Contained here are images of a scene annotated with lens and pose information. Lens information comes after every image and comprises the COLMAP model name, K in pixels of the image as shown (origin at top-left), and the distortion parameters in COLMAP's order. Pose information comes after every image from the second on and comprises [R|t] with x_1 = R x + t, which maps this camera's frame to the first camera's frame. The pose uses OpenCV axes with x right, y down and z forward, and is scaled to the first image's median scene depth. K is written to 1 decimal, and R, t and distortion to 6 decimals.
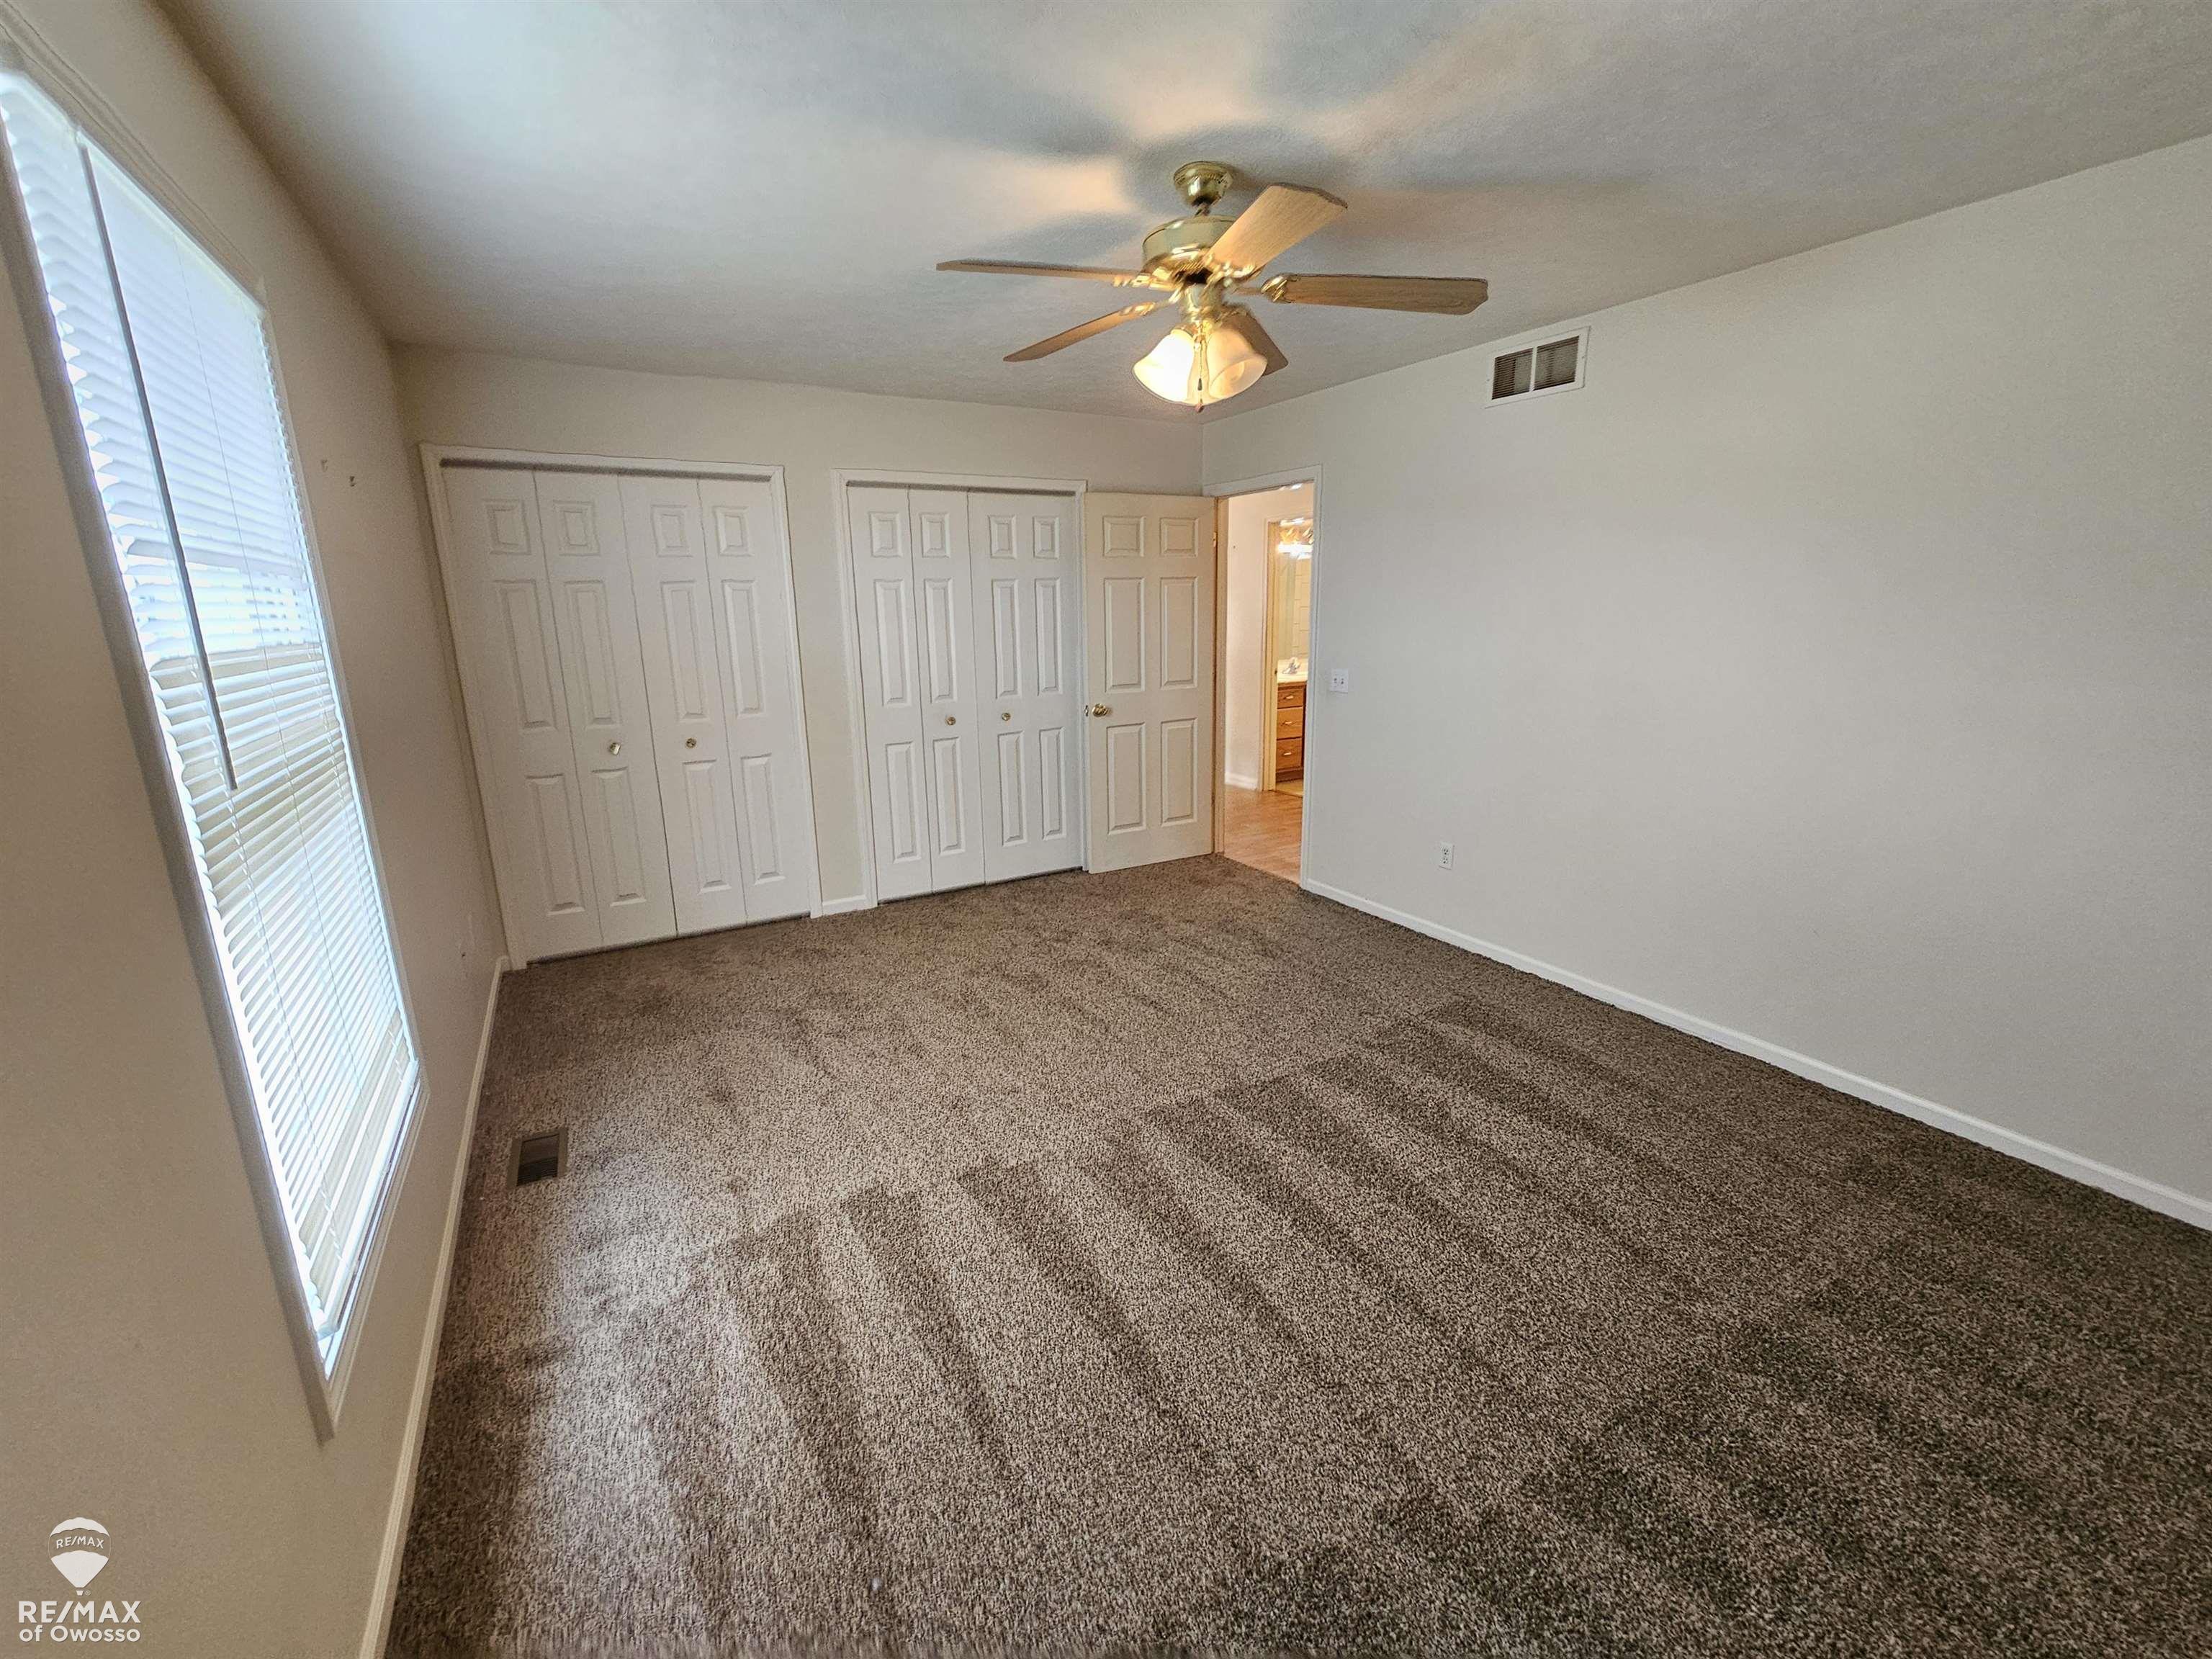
lens RADIAL K [[902.7, 0, 1106.0], [0, 902.7, 829.5], [0, 0, 1]] dist [0.000802, -0.007196]
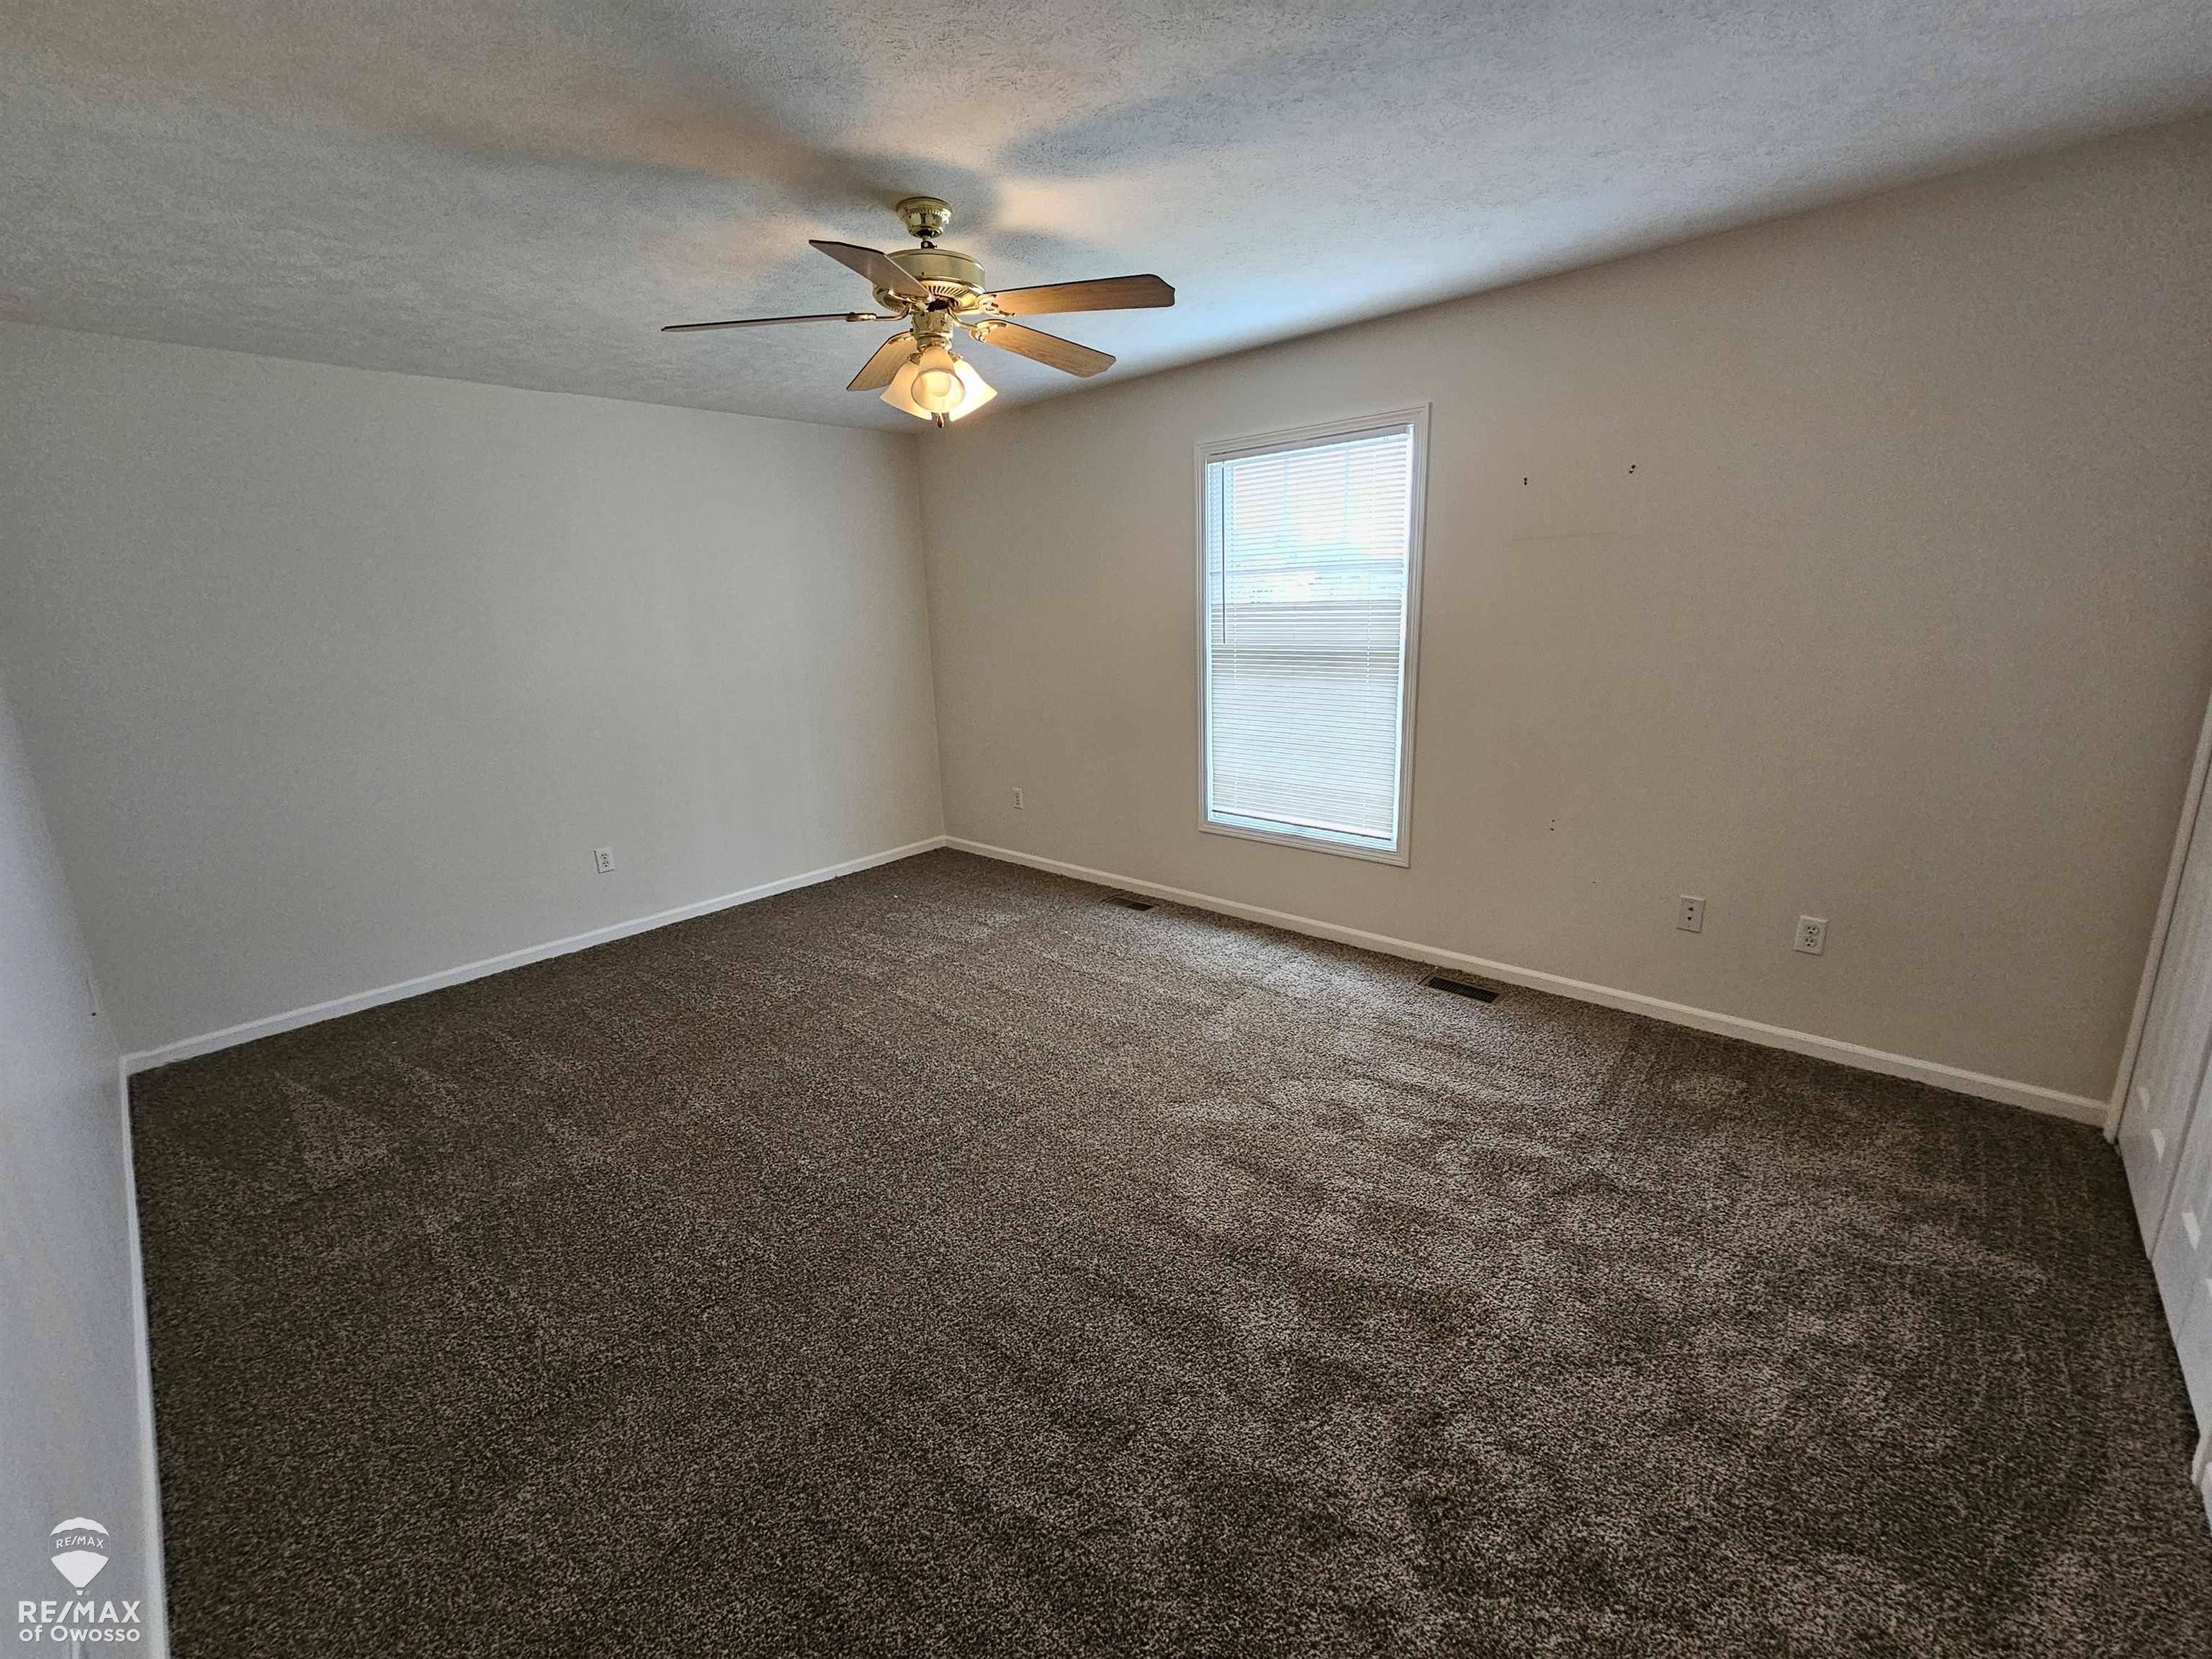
lens RADIAL K [[902.7, 0, 1106.0], [0, 902.7, 829.5], [0, 0, 1]] dist [0.000802, -0.007196]
pose [[-0.958145, 0.103629, -0.266871, 0.162403], [-0.027897, 0.893954, 0.447289, -0.312840], [0.284923, 0.436012, -0.853646, 1.301121]]
